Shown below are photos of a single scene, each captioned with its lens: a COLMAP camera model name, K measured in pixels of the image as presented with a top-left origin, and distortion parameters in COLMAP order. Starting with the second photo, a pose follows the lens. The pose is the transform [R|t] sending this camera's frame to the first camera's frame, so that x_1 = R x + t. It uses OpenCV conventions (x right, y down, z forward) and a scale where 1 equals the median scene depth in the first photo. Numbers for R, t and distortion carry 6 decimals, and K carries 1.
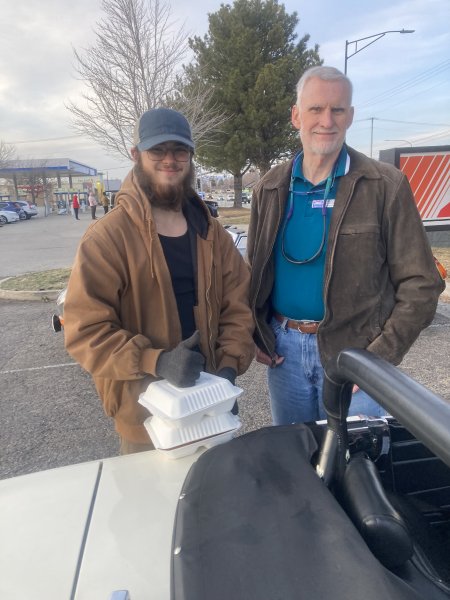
lens RADIAL K [[491.1, 0, 221.6], [0, 491.1, 298.6], [0, 0, 1]] dist [0.015641, 0.017267]
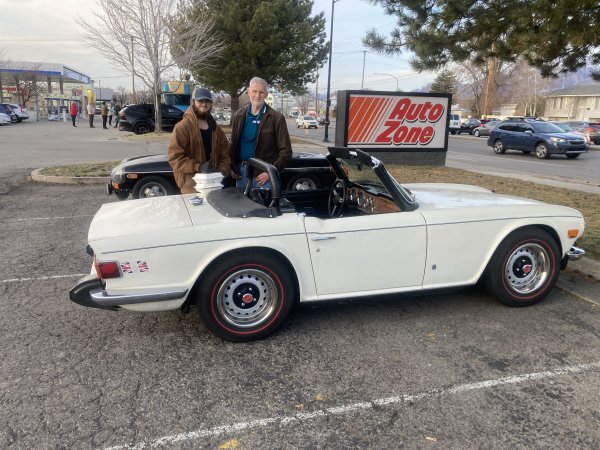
lens RADIAL K [[491.1, 0, 296.6], [0, 491.1, 222.3], [0, 0, 1]] dist [0.015641, 0.017267]
pose [[0.985493, 0.038303, 0.165340, -0.001168], [-0.039237, 0.999227, 0.002381, 0.027825], [-0.165121, -0.008834, 0.986234, -0.139063]]
